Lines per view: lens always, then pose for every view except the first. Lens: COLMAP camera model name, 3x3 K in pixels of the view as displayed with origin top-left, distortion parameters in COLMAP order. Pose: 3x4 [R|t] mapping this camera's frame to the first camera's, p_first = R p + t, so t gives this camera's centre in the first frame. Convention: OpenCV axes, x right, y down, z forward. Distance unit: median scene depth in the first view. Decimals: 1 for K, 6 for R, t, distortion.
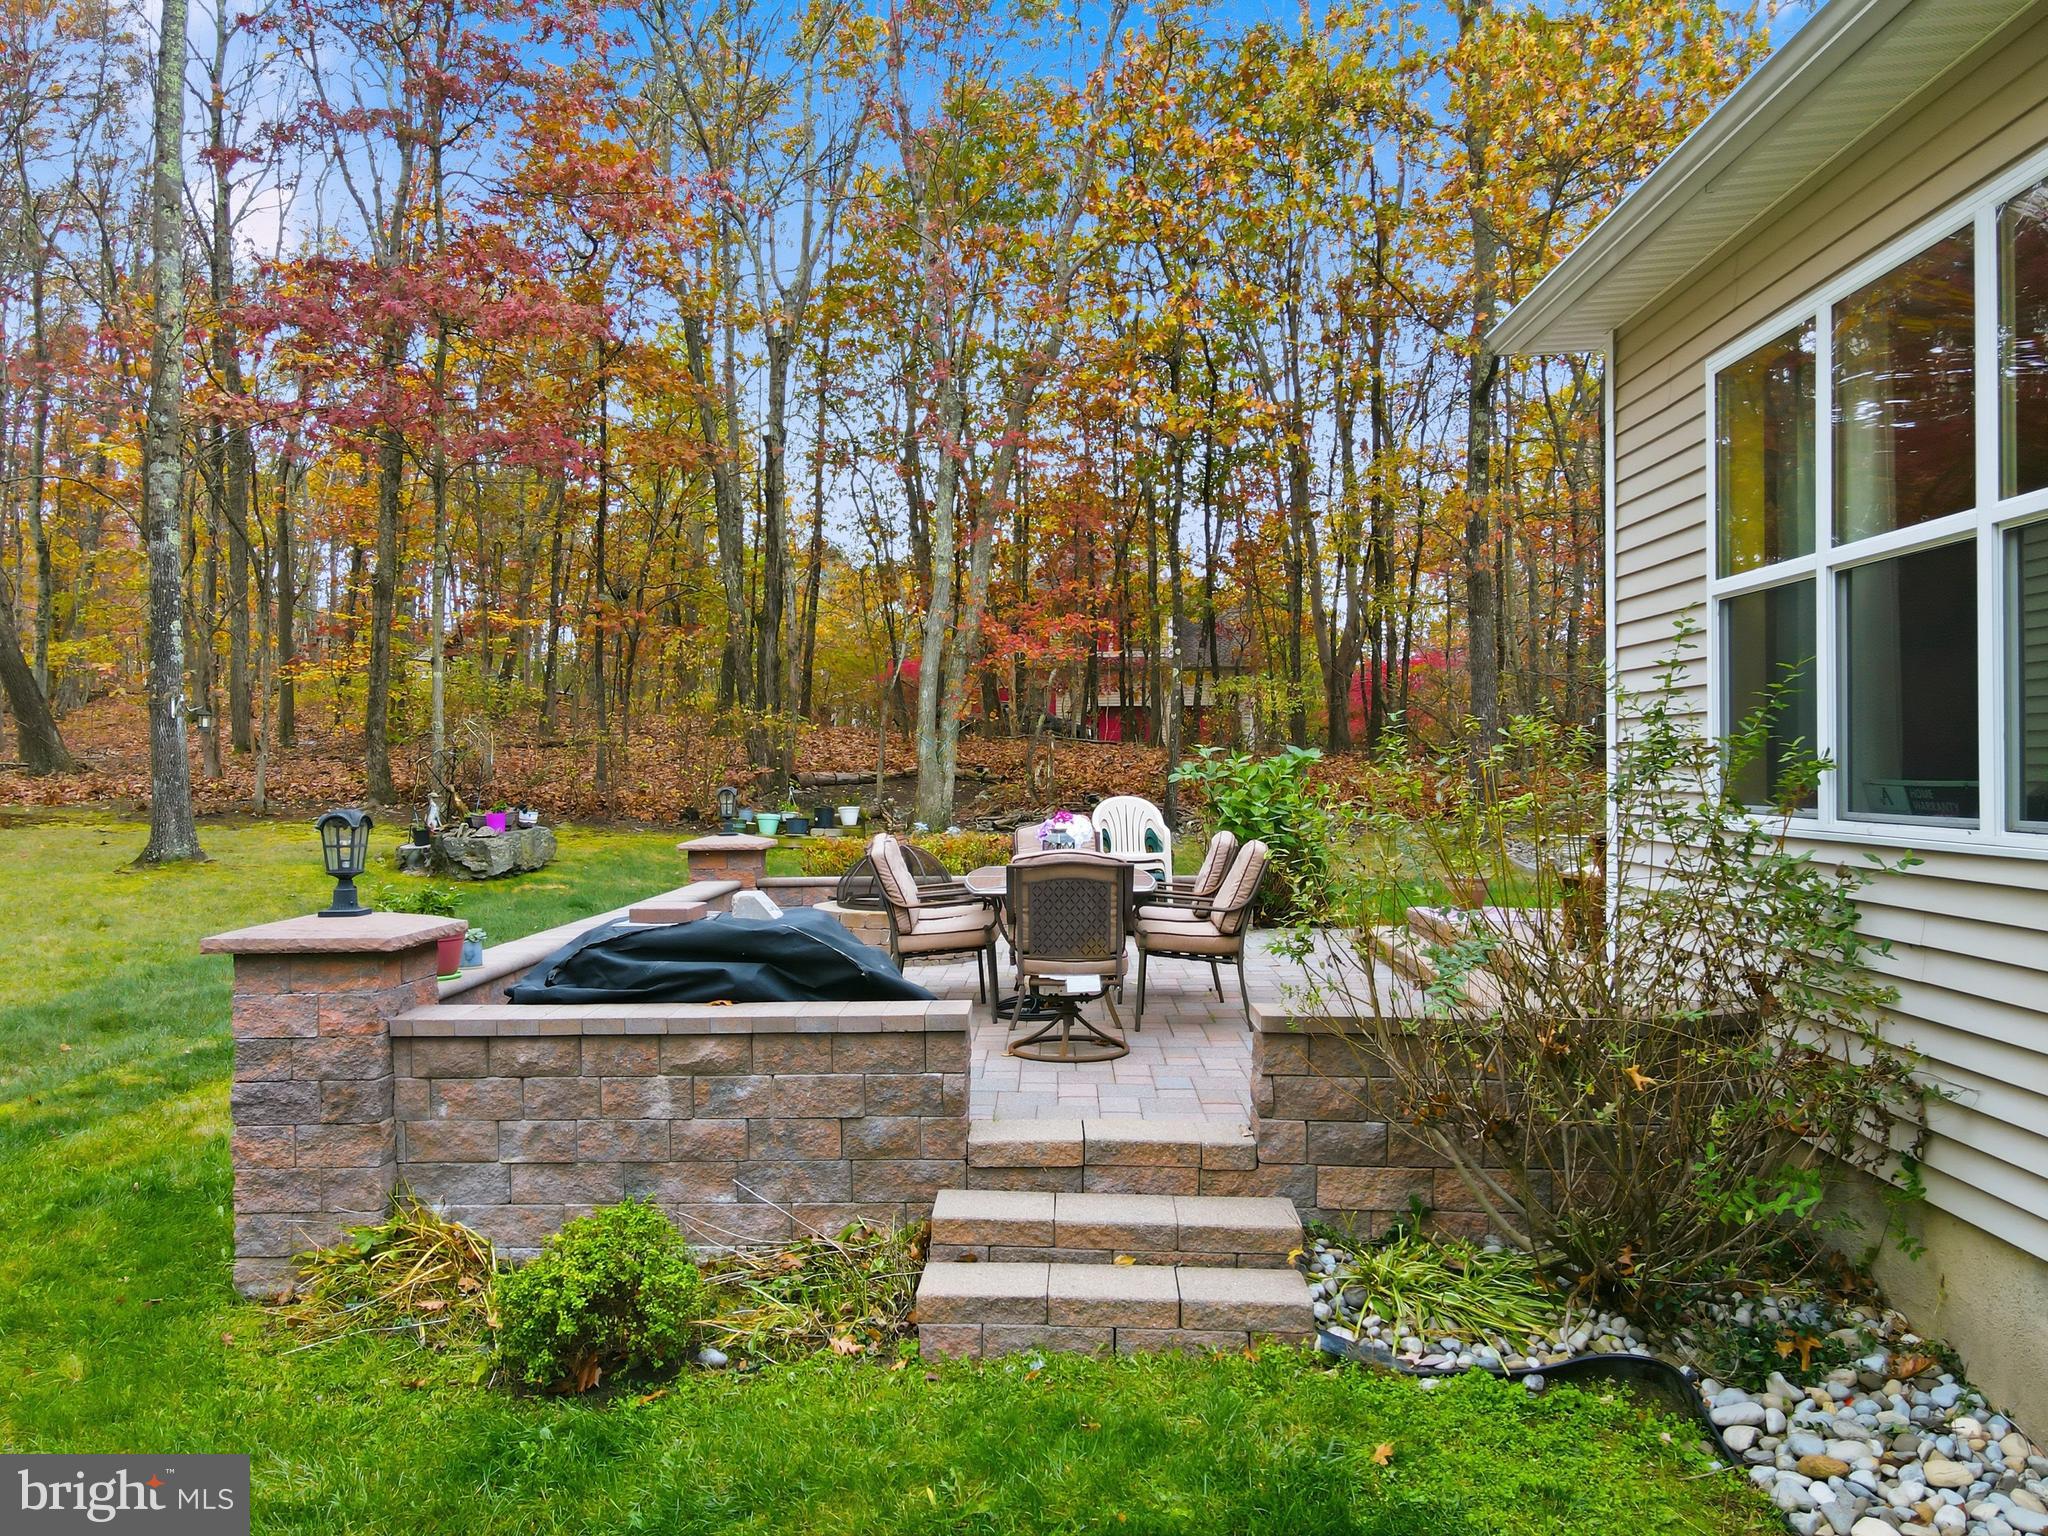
lens RADIAL K [[1506.6, 0, 1017.8], [0, 1506.6, 766.6], [0, 0, 1]] dist [-0.004718, 0.035388]
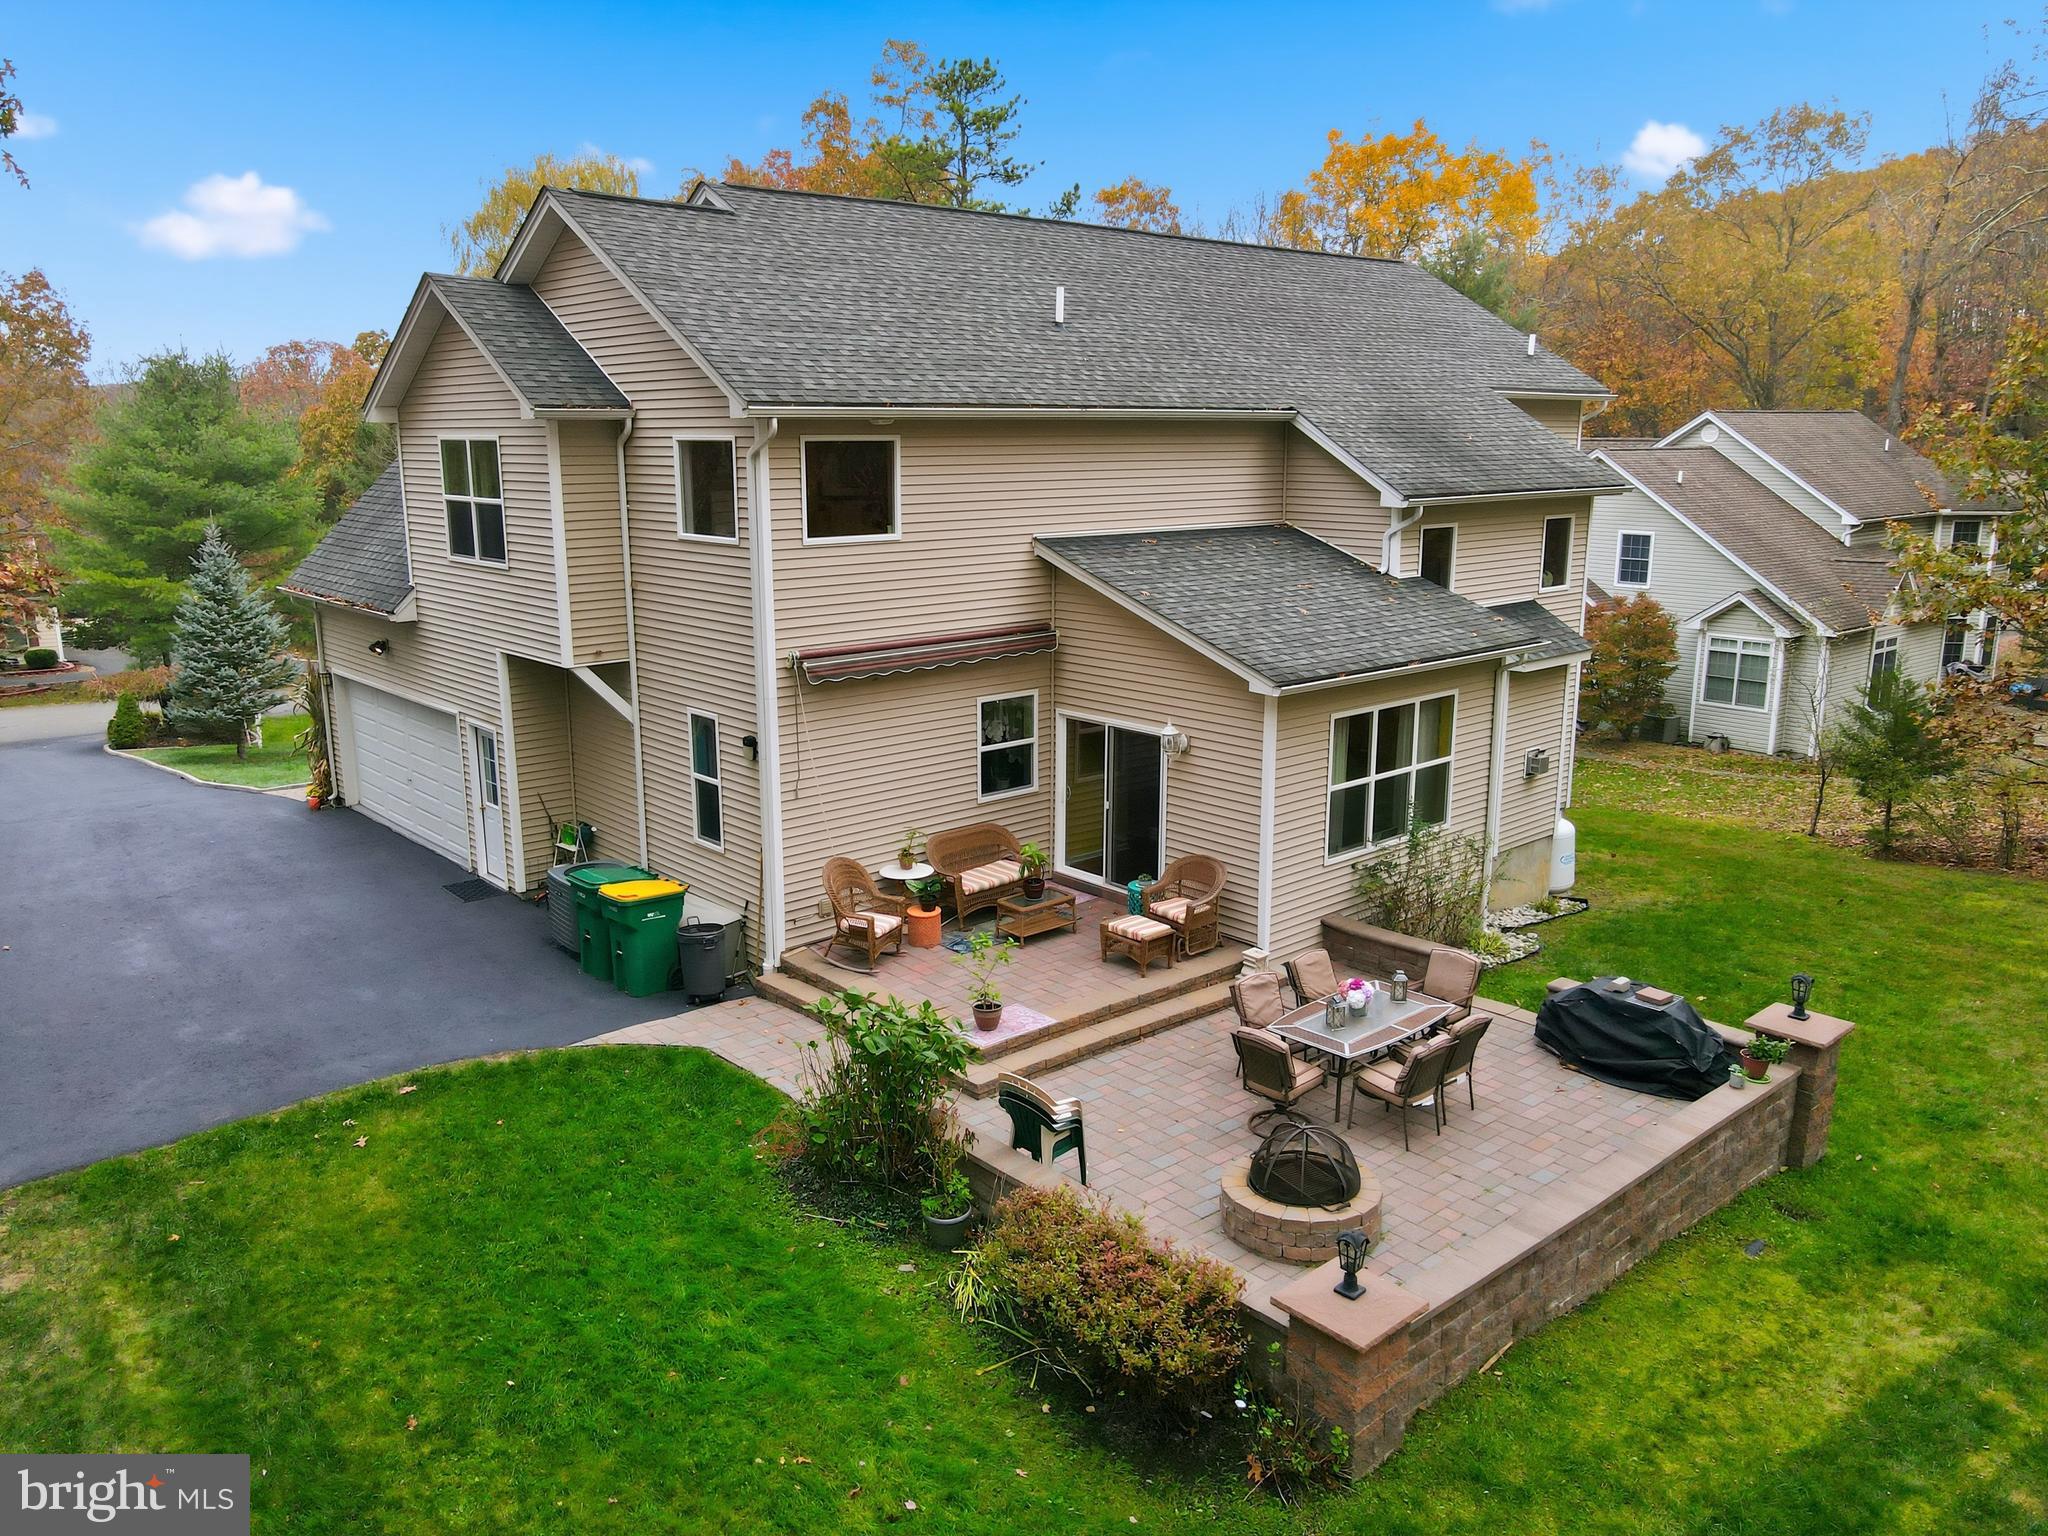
lens RADIAL K [[1506.6, 0, 1017.8], [0, 1506.6, 766.6], [0, 0, 1]] dist [-0.004718, 0.035388]
pose [[-0.678576, -0.154277, 0.718145, -1.308564], [0.005529, 0.976593, 0.215023, -0.836055], [-0.734509, 0.149881, -0.661840, 3.549124]]
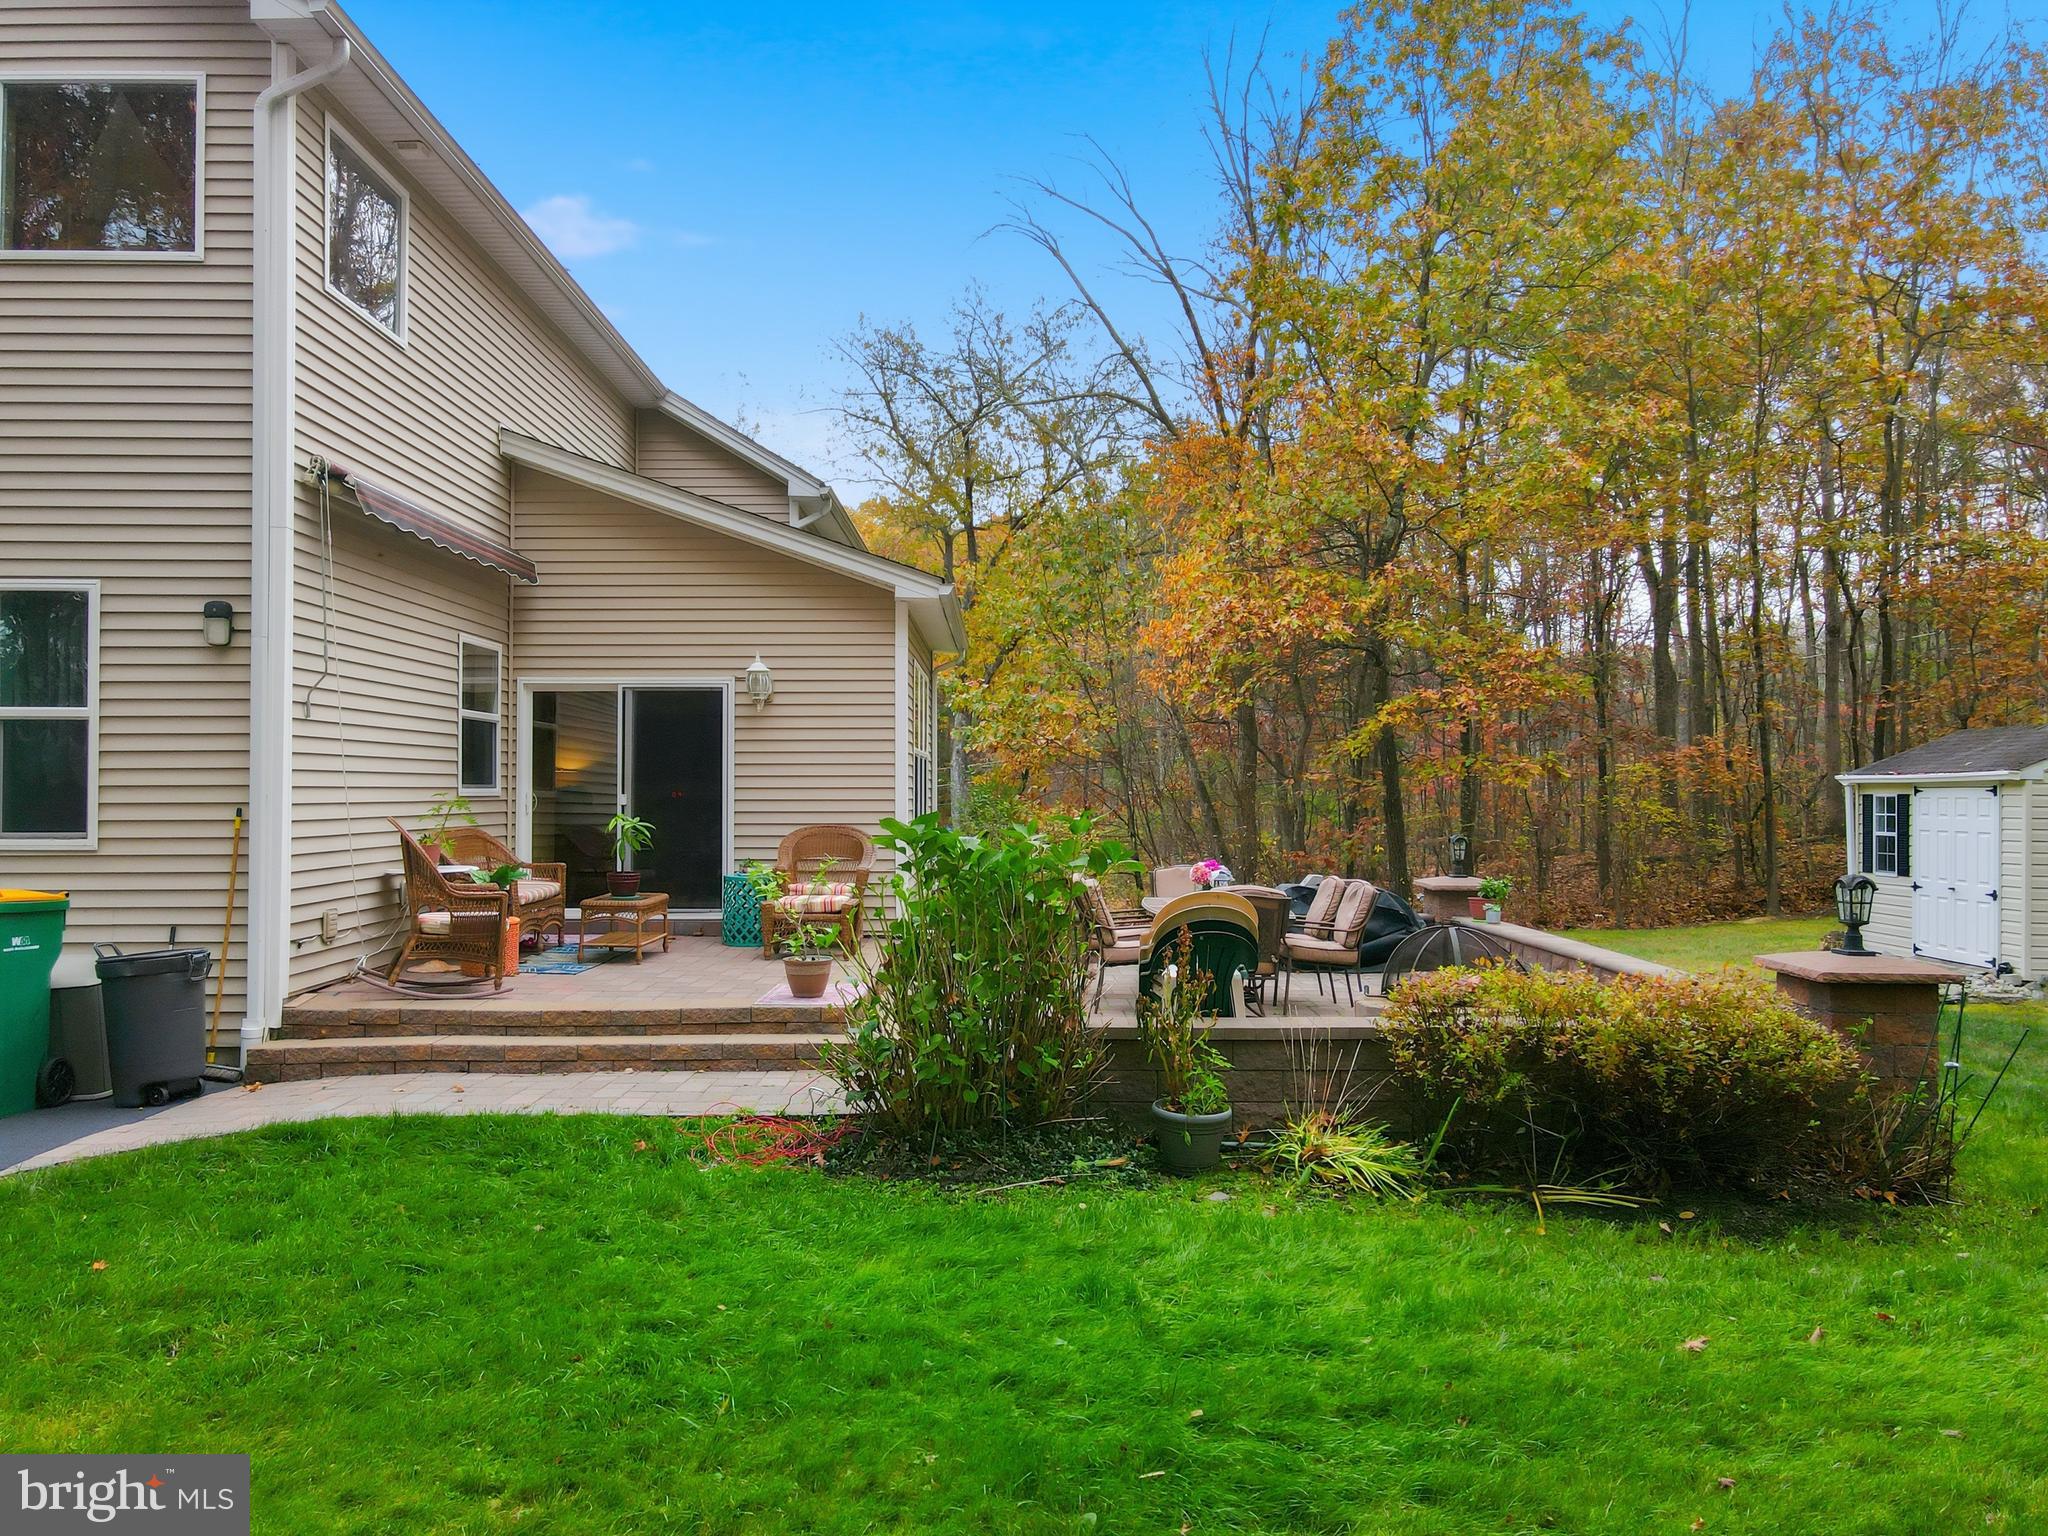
lens RADIAL K [[1506.6, 0, 1017.8], [0, 1506.6, 766.6], [0, 0, 1]] dist [-0.004718, 0.035388]
pose [[-0.999560, 0.003161, -0.029507, 0.371208], [0.003610, 0.999878, -0.015178, -0.051839], [0.029456, -0.015278, -0.999449, 3.625077]]
